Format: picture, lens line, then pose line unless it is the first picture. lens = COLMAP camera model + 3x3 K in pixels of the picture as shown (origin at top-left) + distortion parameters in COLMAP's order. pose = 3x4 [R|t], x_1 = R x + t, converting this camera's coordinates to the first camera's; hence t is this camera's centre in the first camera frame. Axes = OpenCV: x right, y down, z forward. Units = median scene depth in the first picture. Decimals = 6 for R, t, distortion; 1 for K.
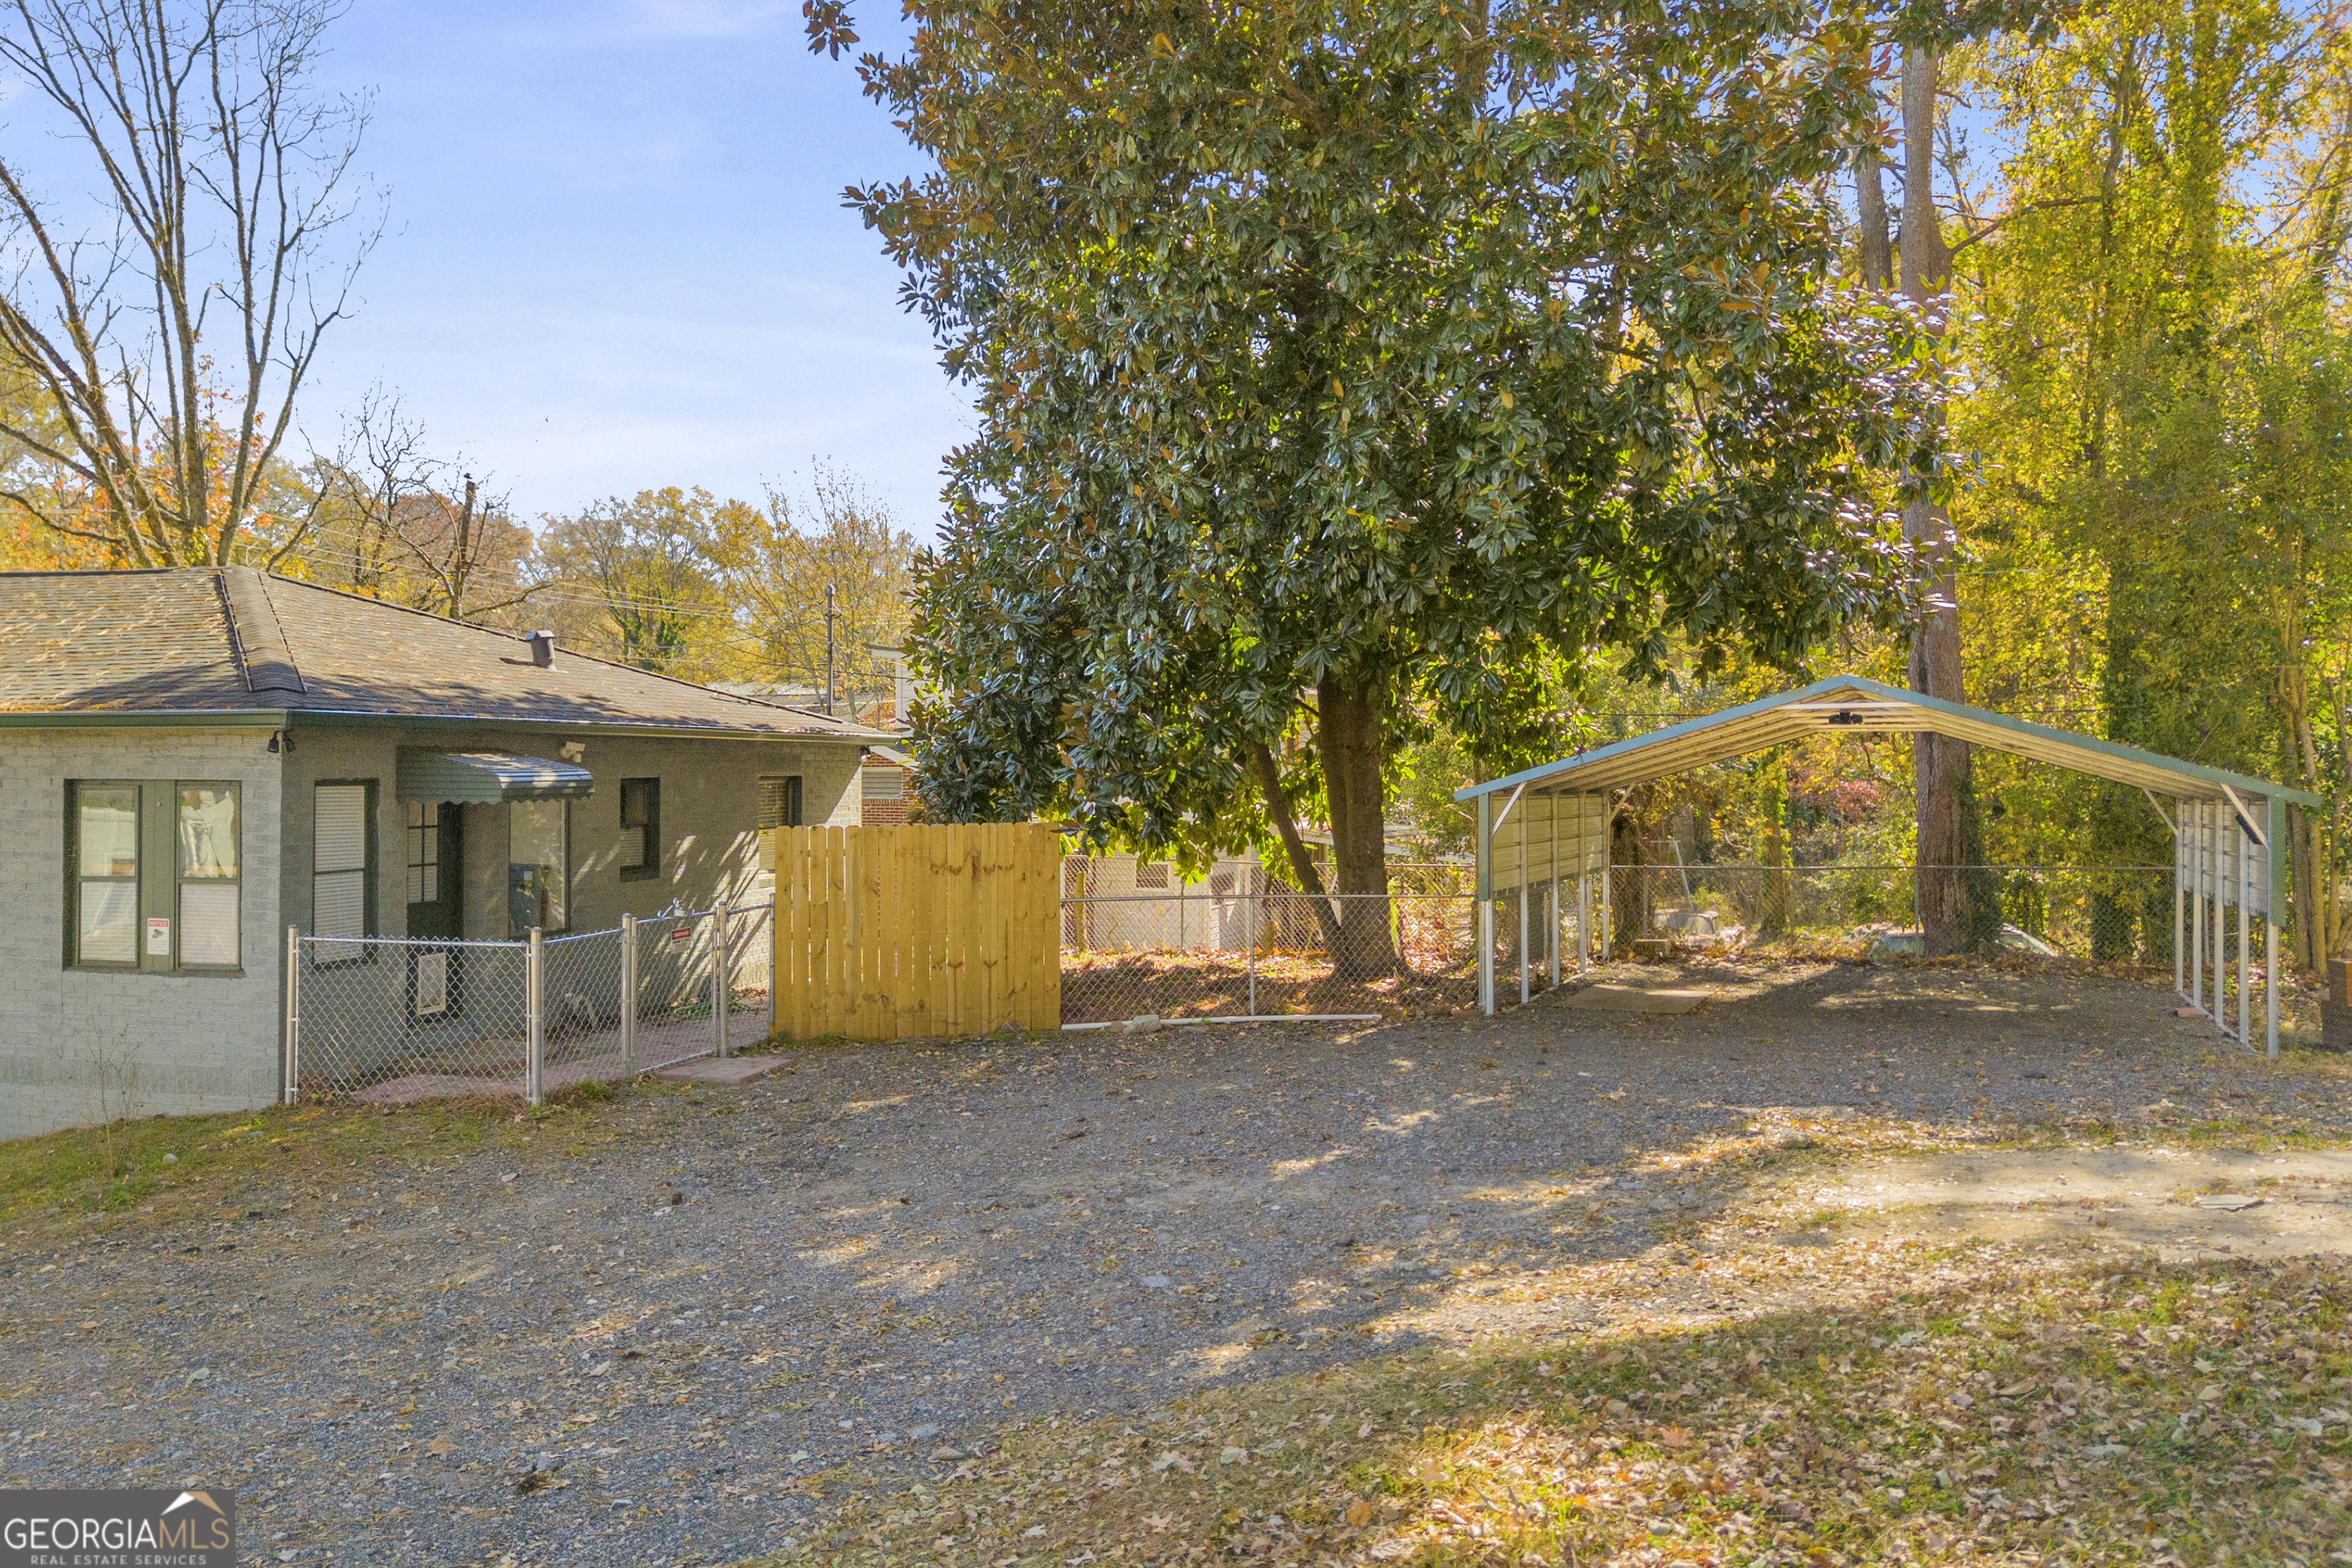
lens RADIAL K [[1760.8, 0, 1166.8], [0, 1760.8, 775.3], [0, 0, 1]] dist [0.096763, -0.095516]
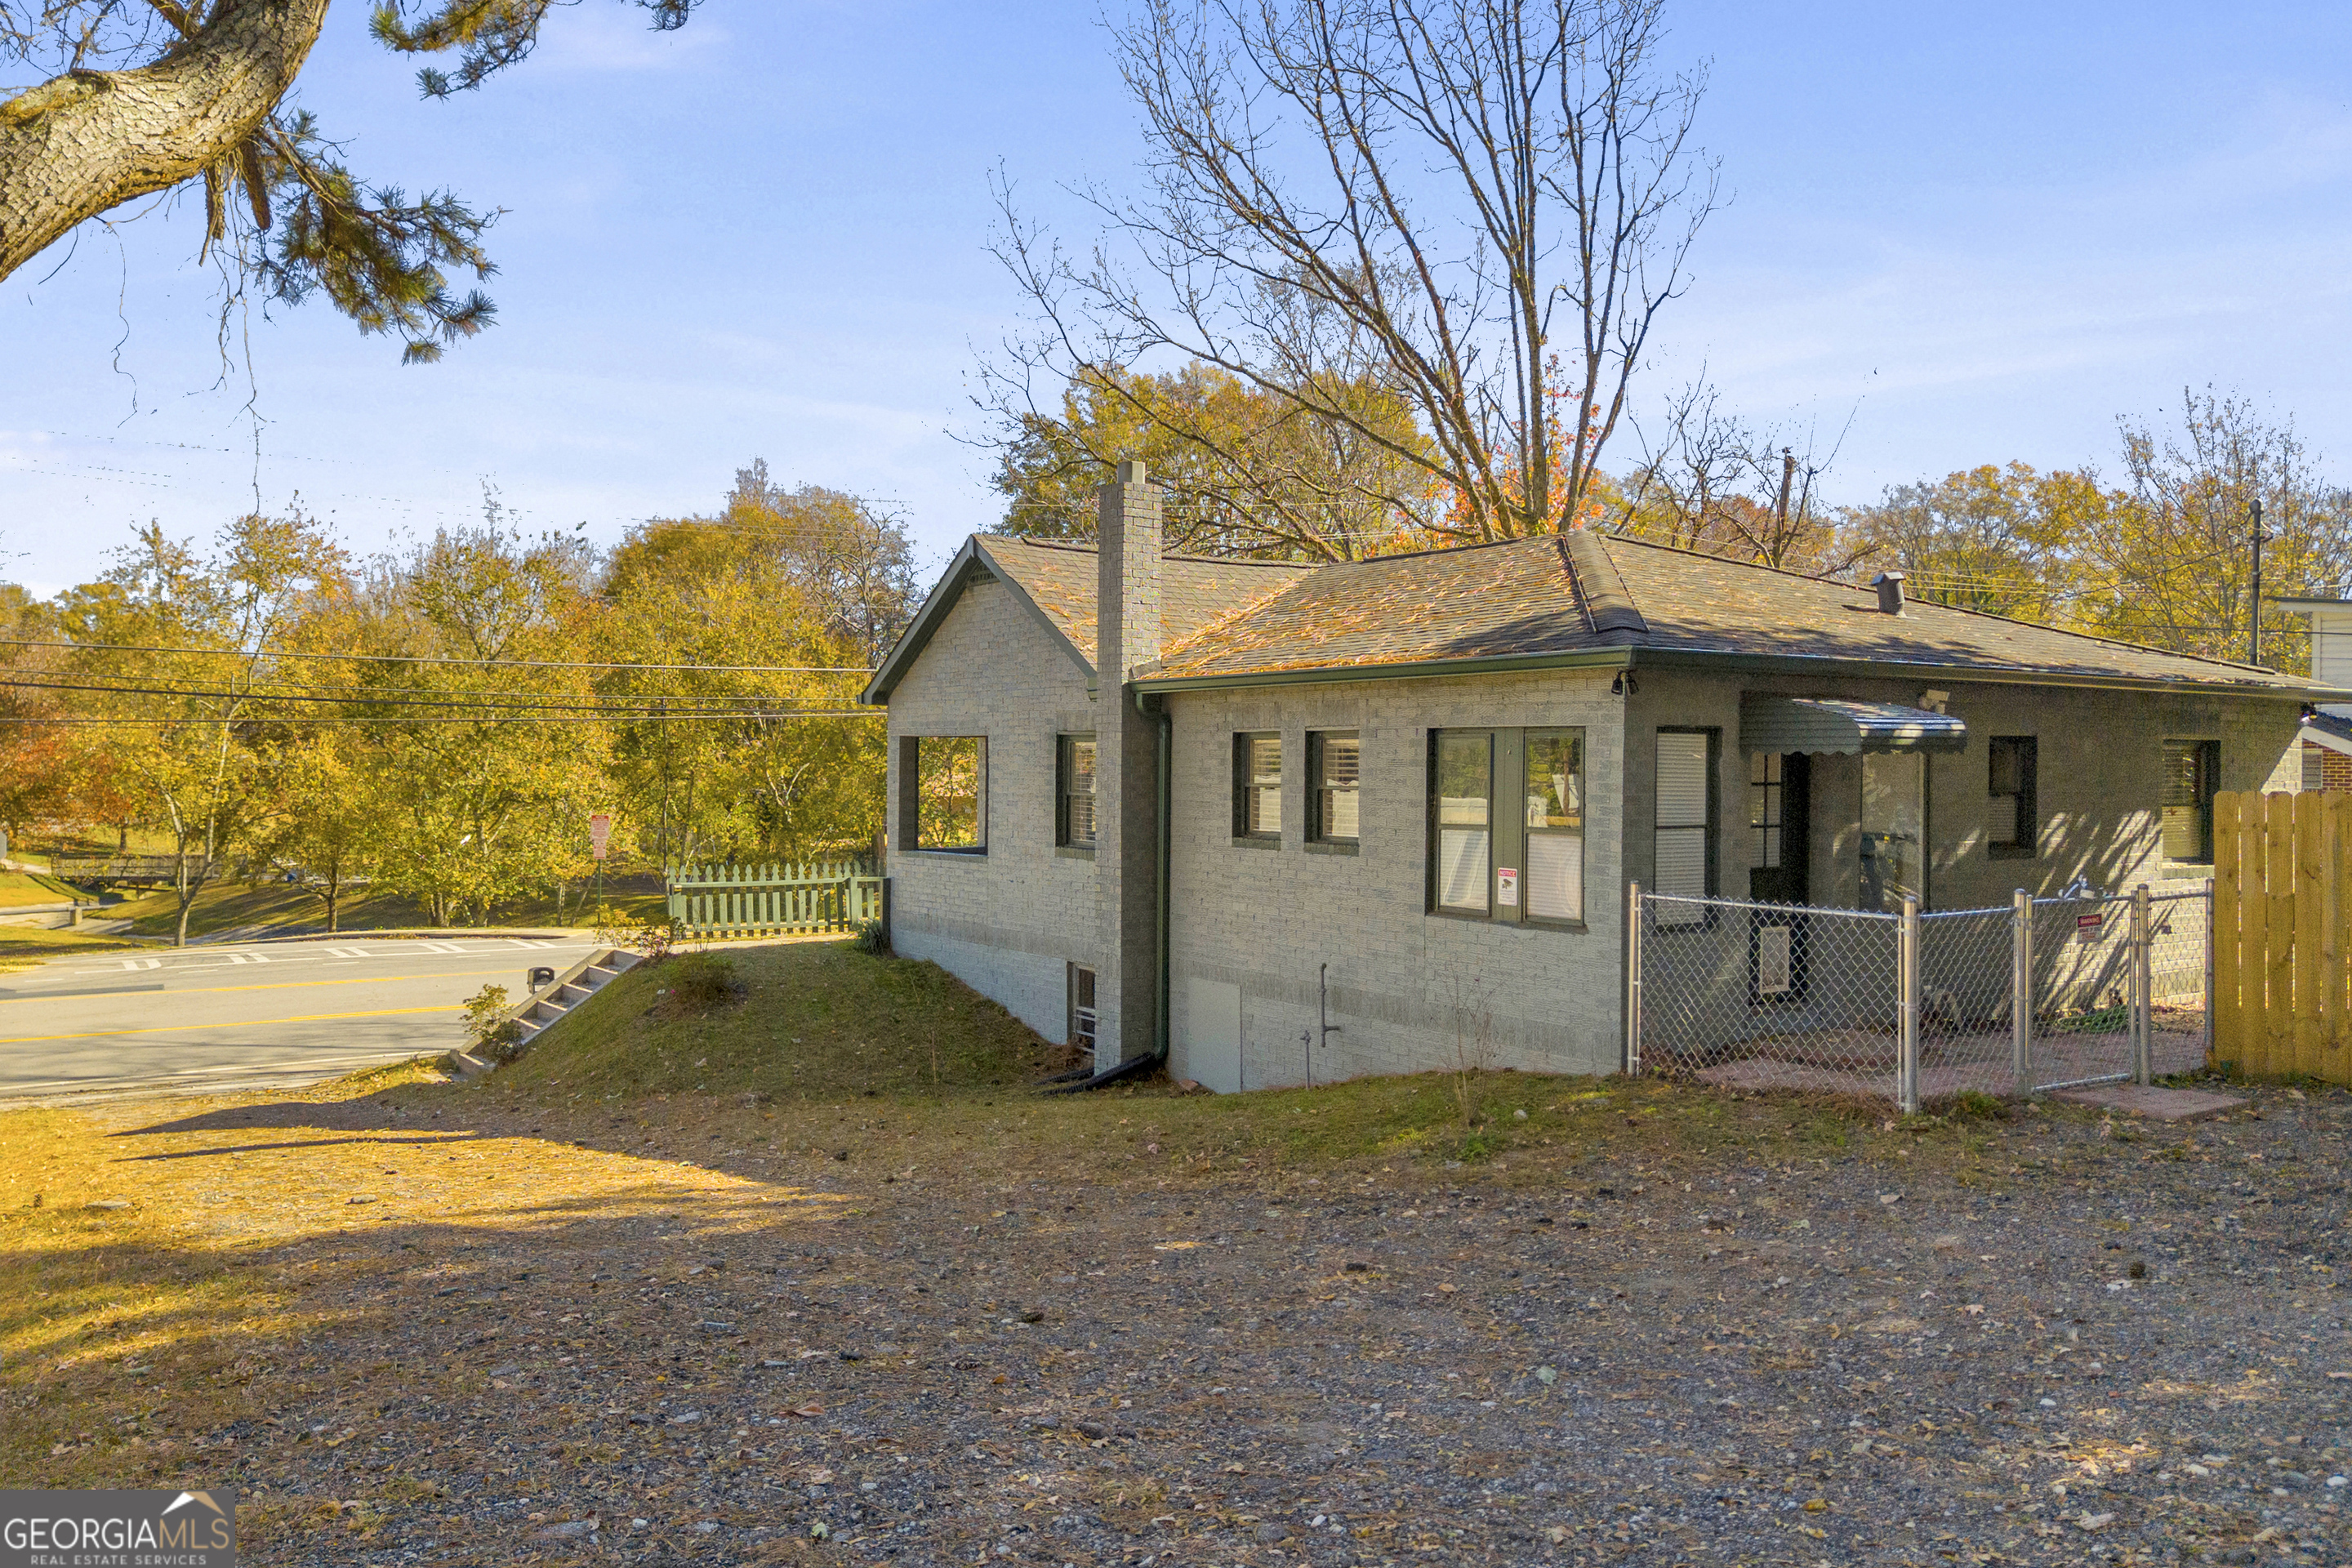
lens RADIAL K [[1760.8, 0, 1166.8], [0, 1760.8, 775.3], [0, 0, 1]] dist [0.096763, -0.095516]
pose [[0.765752, 0.006650, -0.643102, -0.069227], [-0.006673, 0.999975, 0.002395, 0.023392], [0.643101, 0.002458, 0.765777, 0.117322]]
